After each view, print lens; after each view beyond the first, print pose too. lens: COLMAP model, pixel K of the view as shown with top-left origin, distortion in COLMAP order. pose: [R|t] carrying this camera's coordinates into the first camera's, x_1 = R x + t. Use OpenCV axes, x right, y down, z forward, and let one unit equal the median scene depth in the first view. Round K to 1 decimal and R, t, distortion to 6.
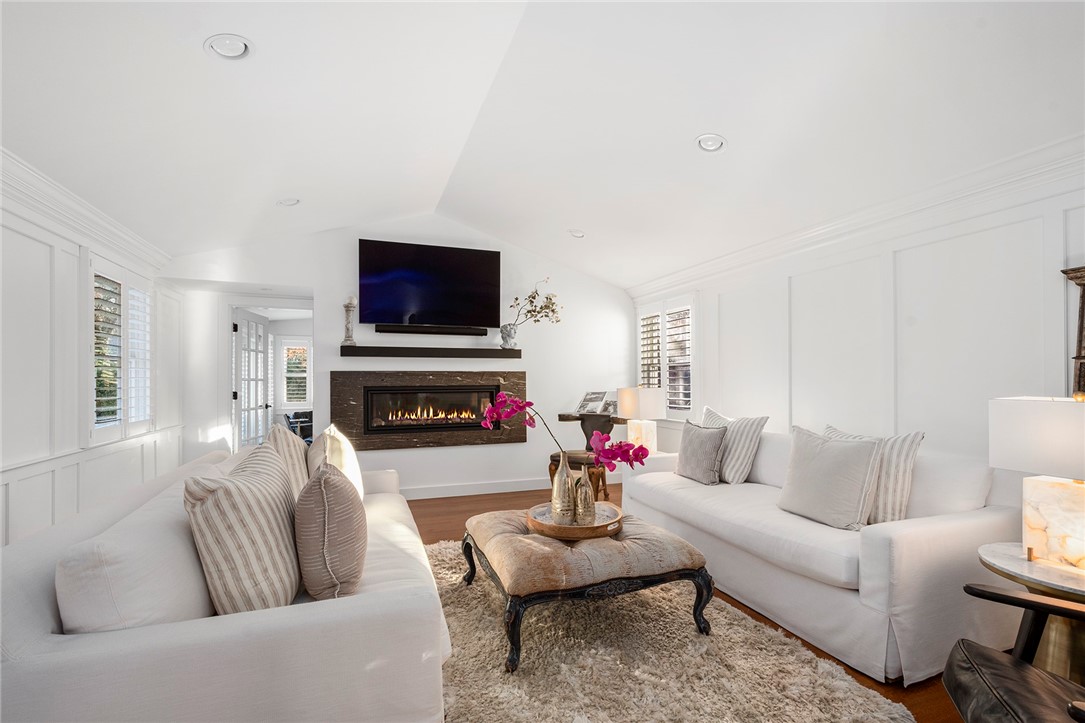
lens RADIAL K [[478.1, 0, 539.8], [0, 478.1, 380.1], [0, 0, 1]] dist [0.001624, -0.000007]
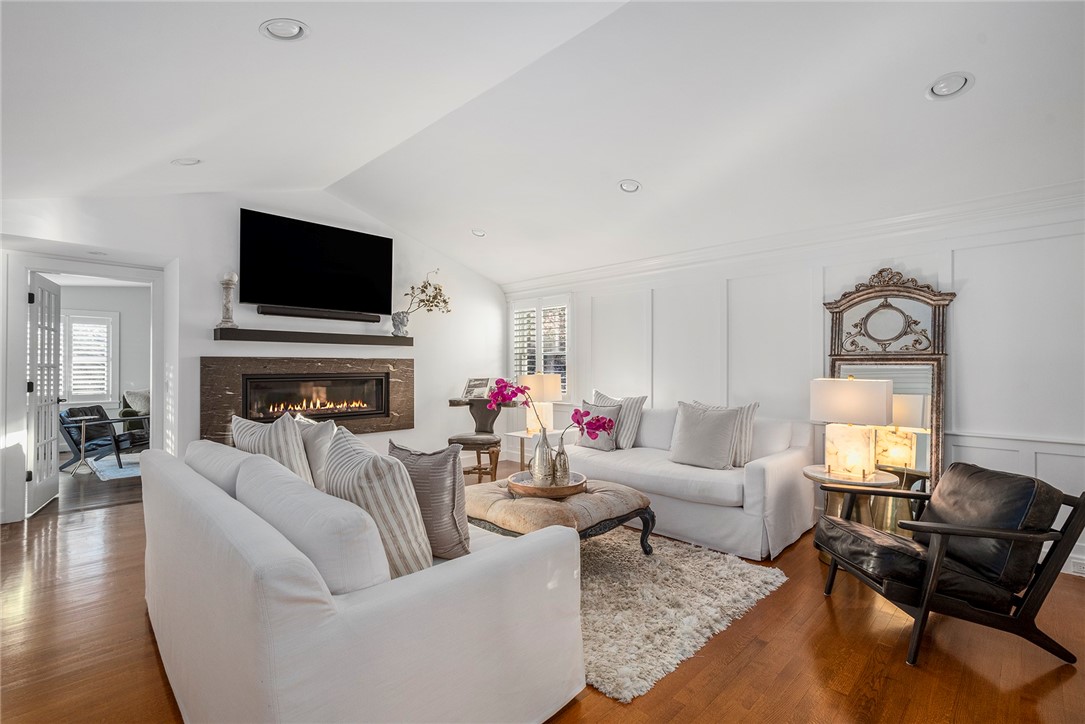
lens RADIAL K [[481.6, 0, 547.0], [0, 481.6, 368.1], [0, 0, 1]] dist [0.001560, 0.000176]
pose [[0.903975, 0.001796, 0.427581, -0.241845], [-0.002567, 0.999996, 0.001226, -0.000731], [-0.427577, -0.002206, 0.903976, -0.053606]]
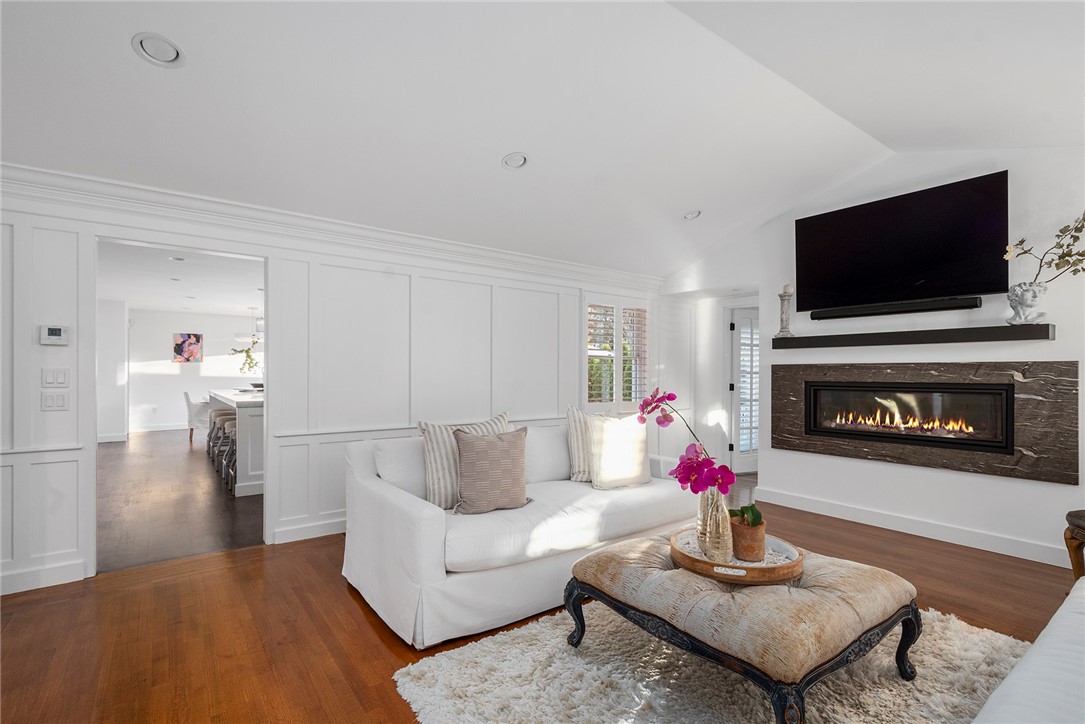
lens RADIAL K [[513.5, 0, 542.6], [0, 513.5, 375.1], [0, 0, 1]] dist [-0.000629, -0.000154]
pose [[0.292184, 0.008543, -0.956324, 0.419603], [-0.005929, 0.999957, 0.007121, -0.002207], [0.956344, 0.003590, 0.292222, 0.246047]]
